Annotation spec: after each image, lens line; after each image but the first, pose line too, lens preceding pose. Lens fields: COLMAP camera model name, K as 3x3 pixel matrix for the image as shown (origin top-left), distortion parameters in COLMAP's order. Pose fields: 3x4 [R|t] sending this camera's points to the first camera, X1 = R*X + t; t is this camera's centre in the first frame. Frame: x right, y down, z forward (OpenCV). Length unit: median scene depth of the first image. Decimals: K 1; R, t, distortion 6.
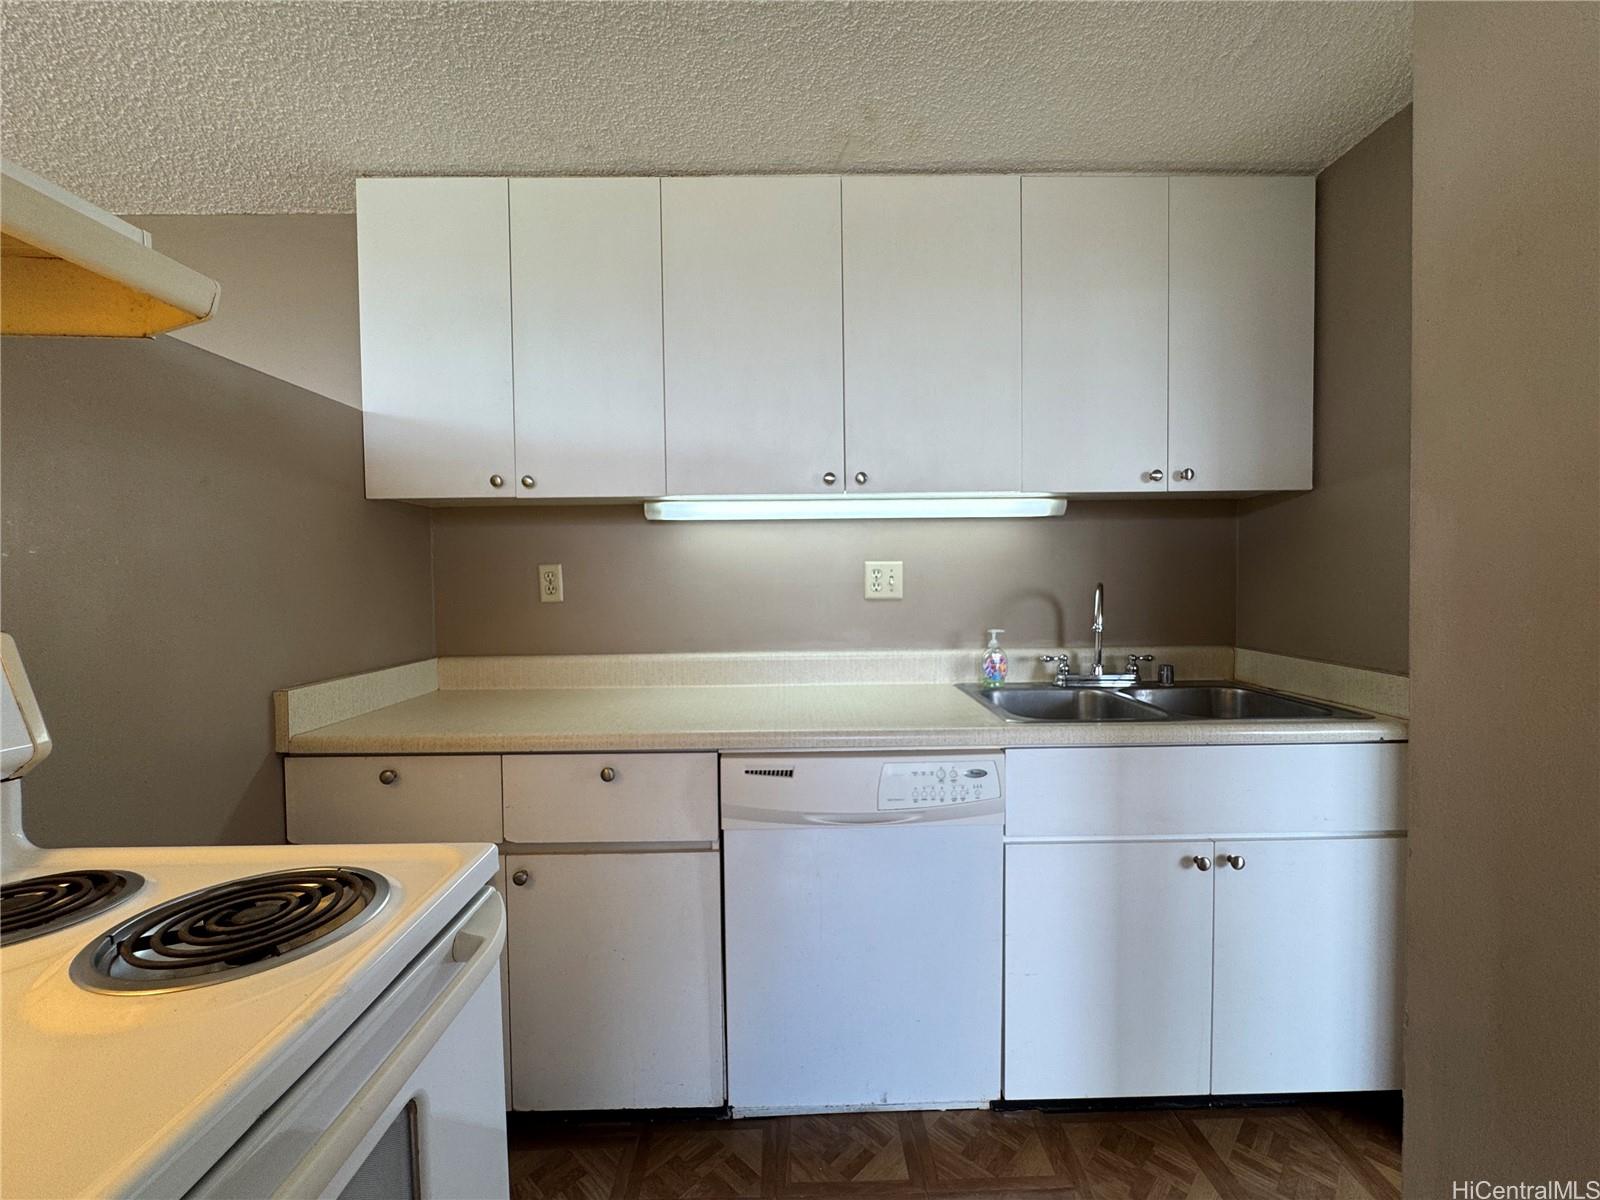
lens RADIAL K [[643.6, 0, 789.1], [0, 643.6, 597.4], [0, 0, 1]] dist [-0.012184, 0.001658]
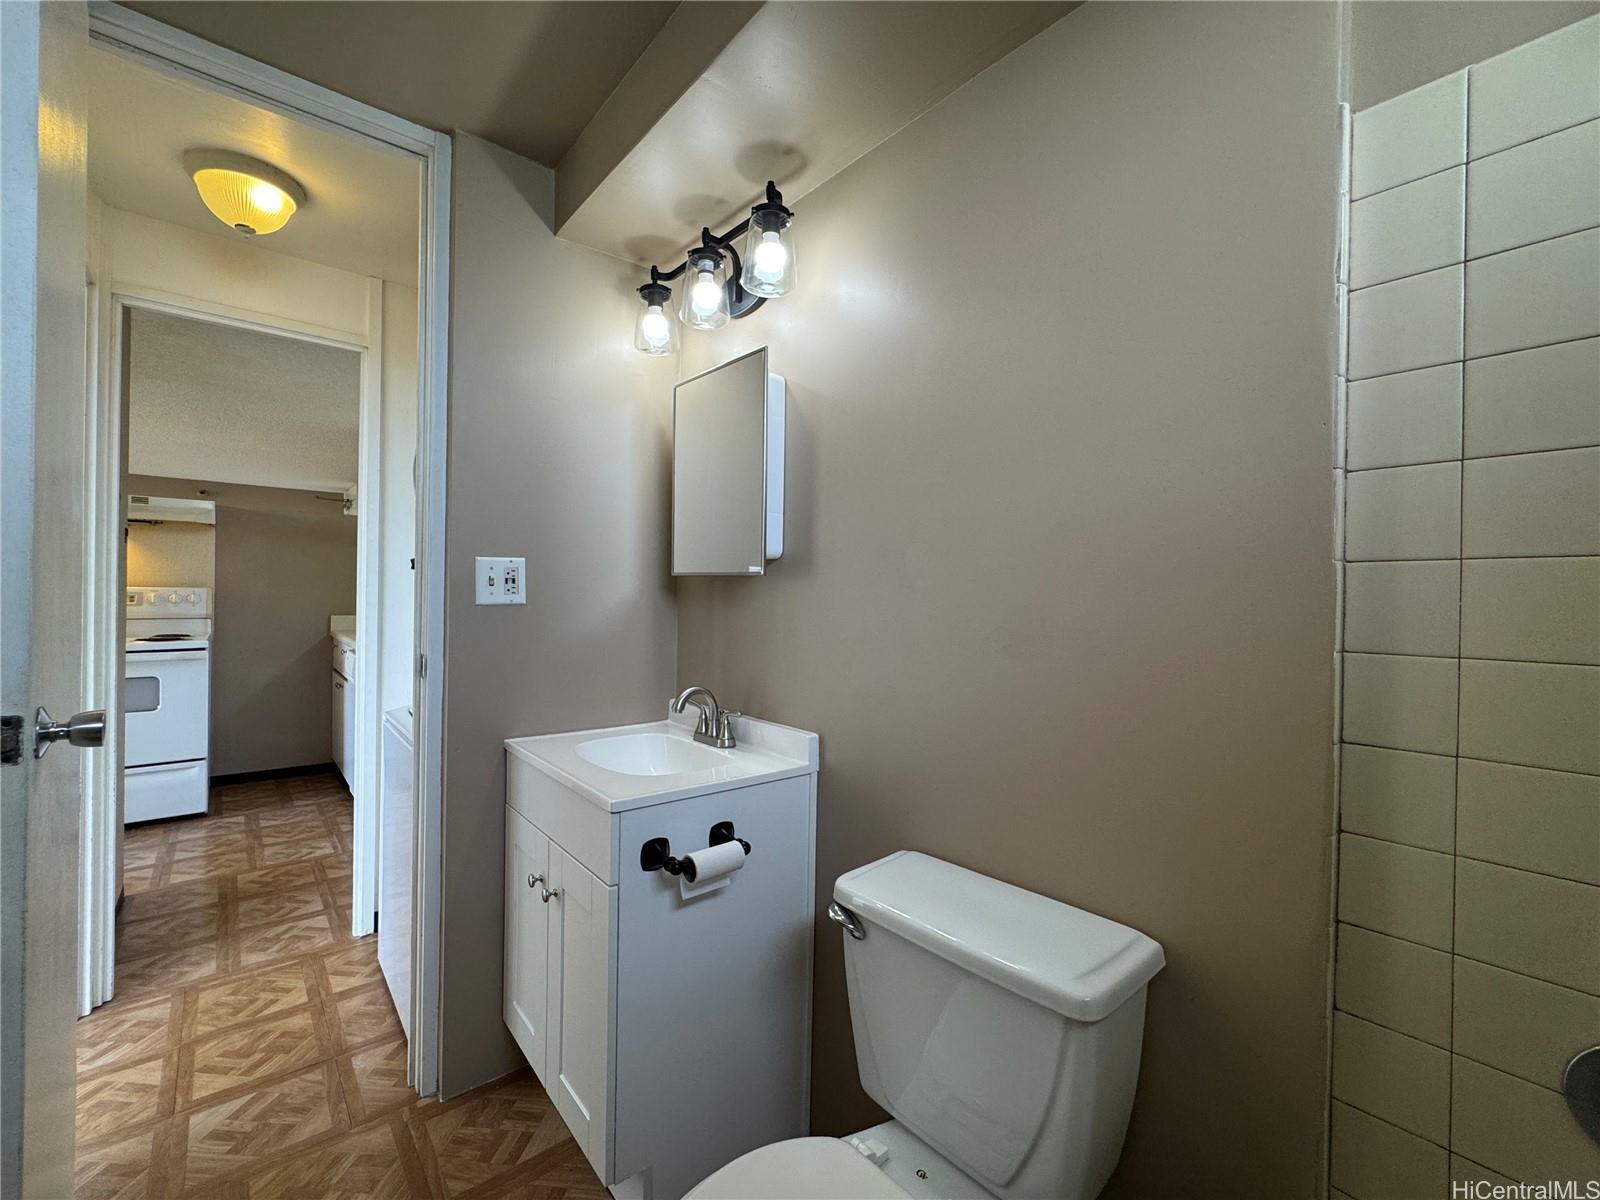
lens RADIAL K [[643.6, 0, 800.0], [0, 643.6, 596.6], [0, 0, 1]] dist [-0.012184, 0.001658]
pose [[0.663079, 0.019957, -0.748283, 2.182514], [-0.040791, 0.999123, -0.009499, -0.005531], [0.747437, 0.036822, 0.663312, 0.462901]]
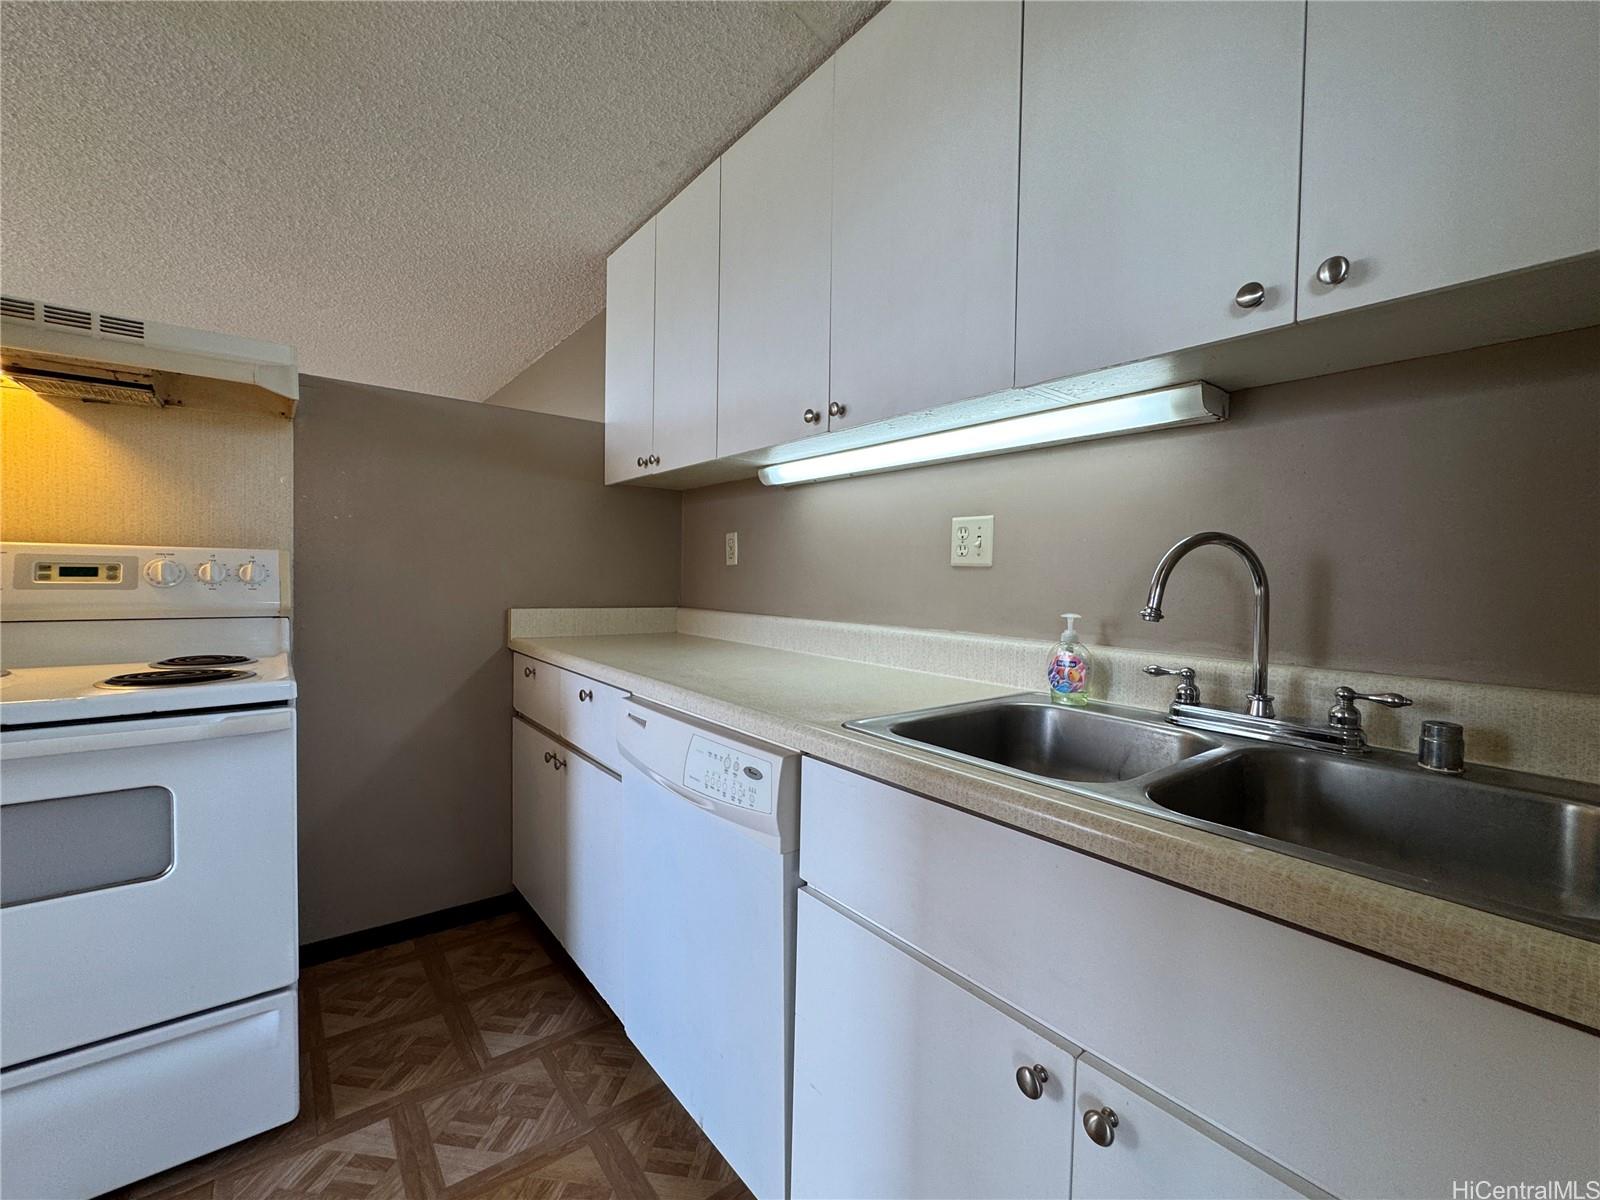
lens RADIAL K [[643.6, 0, 802.9], [0, 643.6, 595.5], [0, 0, 1]] dist [-0.012184, 0.001658]
pose [[0.637304, 0.048385, -0.769092, 0.638000], [-0.050079, 0.998518, 0.021322, 0.032147], [0.768984, 0.024927, 0.638782, 0.392521]]
